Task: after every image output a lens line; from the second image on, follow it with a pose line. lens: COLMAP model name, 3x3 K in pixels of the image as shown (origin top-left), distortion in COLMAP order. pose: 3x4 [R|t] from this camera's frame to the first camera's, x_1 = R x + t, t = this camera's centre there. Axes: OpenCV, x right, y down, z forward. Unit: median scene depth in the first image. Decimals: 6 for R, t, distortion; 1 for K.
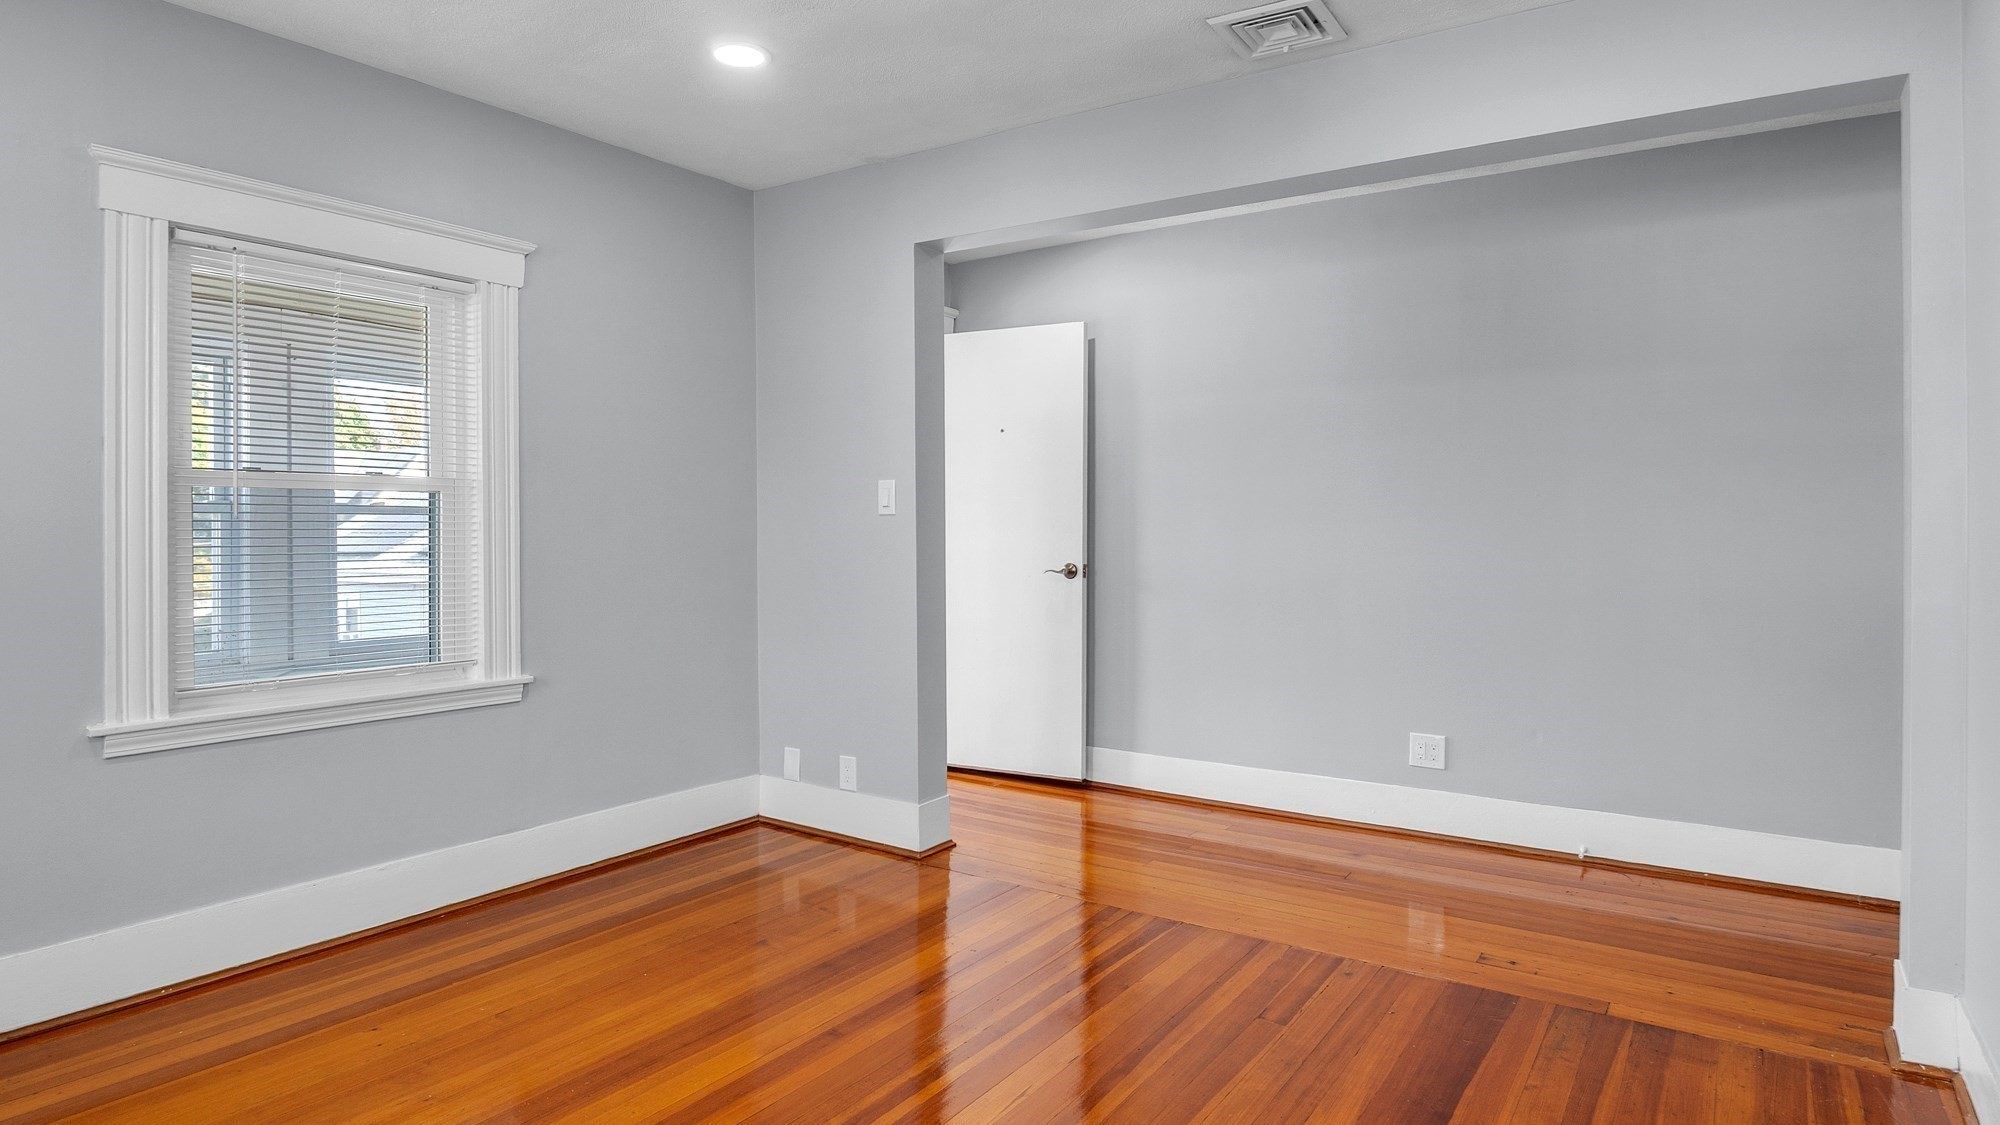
lens RADIAL K [[1105.0, 0, 1000.0], [0, 1105.0, 562.5], [0, 0, 1]] dist [-0.001321, -0.000011]
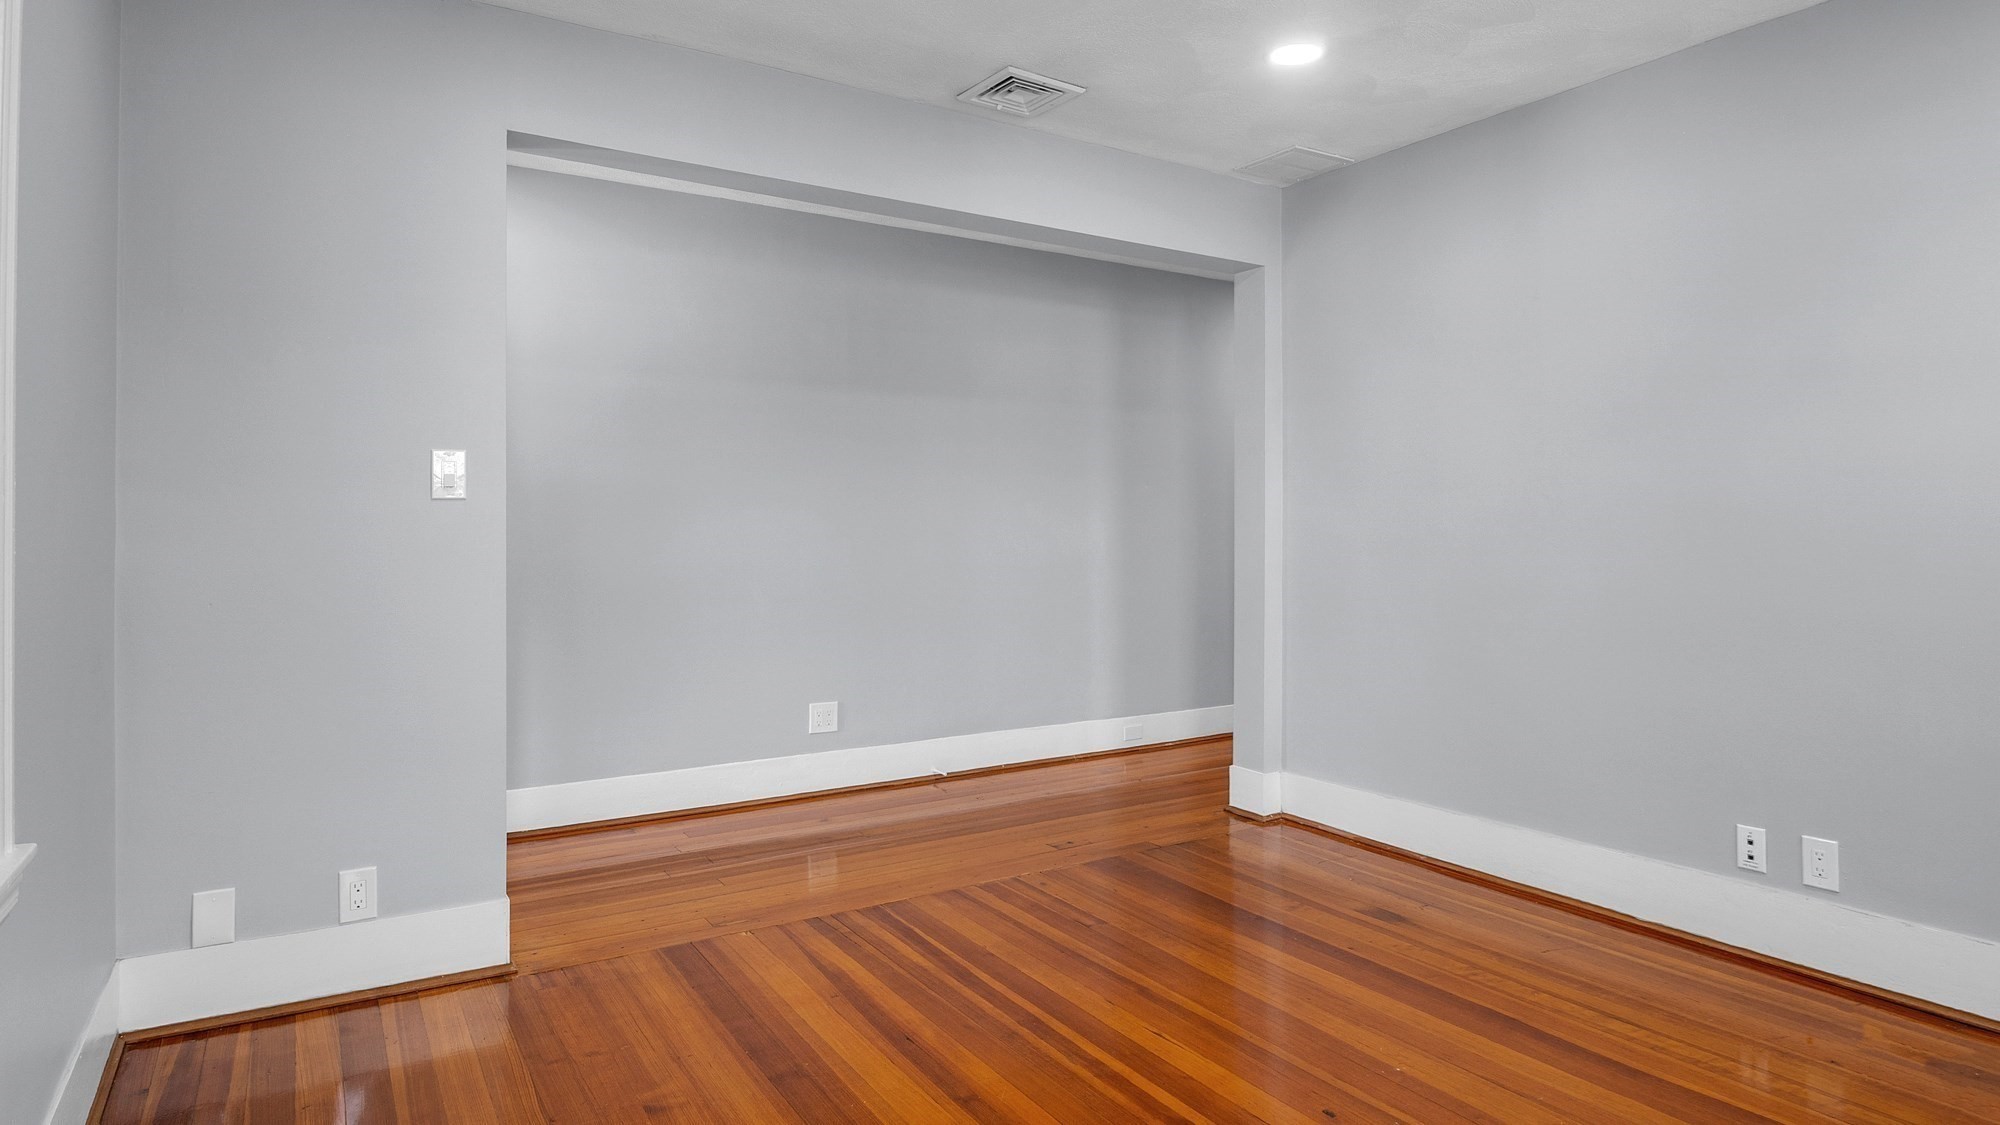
lens RADIAL K [[1105.0, 0, 1000.0], [0, 1105.0, 562.5], [0, 0, 1]] dist [-0.001321, -0.000011]
pose [[0.392745, -0.032656, 0.919067, -0.742134], [0.026643, 0.999354, 0.024124, -0.013272], [-0.919261, 0.015013, 0.393361, 0.503664]]
